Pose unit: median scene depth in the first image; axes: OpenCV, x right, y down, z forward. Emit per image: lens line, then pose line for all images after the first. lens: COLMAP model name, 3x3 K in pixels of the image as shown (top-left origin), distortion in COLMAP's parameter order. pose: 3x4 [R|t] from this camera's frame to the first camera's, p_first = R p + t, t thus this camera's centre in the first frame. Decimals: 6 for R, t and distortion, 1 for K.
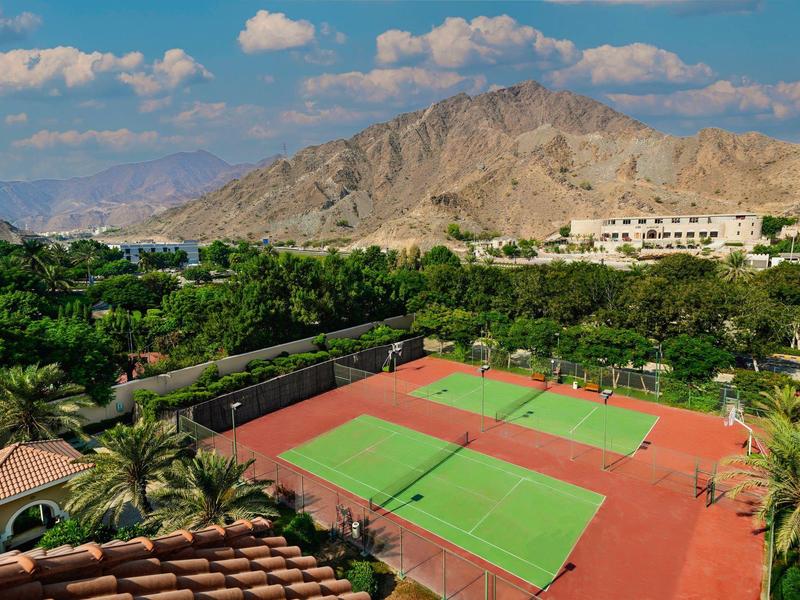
lens RADIAL K [[435.9, 0, 400.0], [0, 435.9, 300.0], [0, 0, 1]] dist [0.000211, 0.000064]
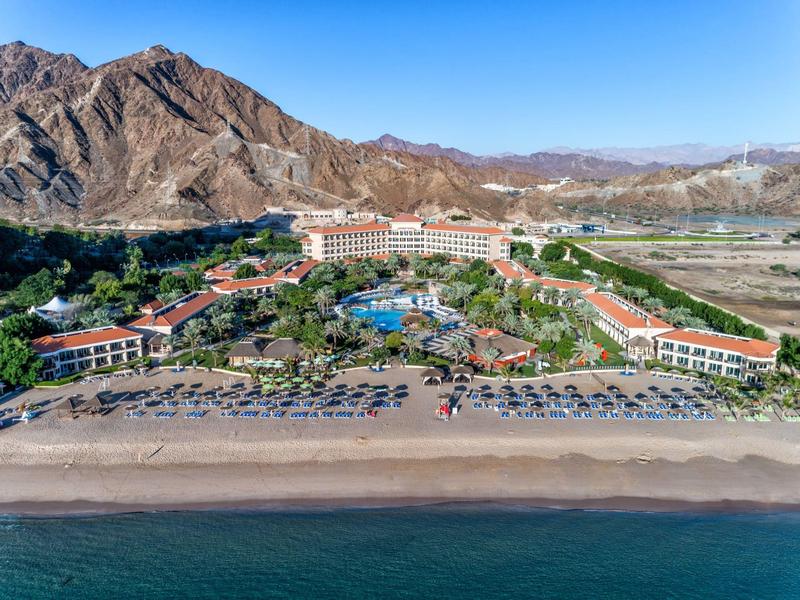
lens RADIAL K [[639.7, 0, 400.0], [0, 639.7, 300.0], [0, 0, 1]] dist [0.000511, 0.000126]
pose [[0.776698, -0.102507, 0.621476, -0.386986], [0.087270, 0.994666, 0.054994, 0.048128], [-0.623798, 0.011523, 0.781500, -0.636894]]
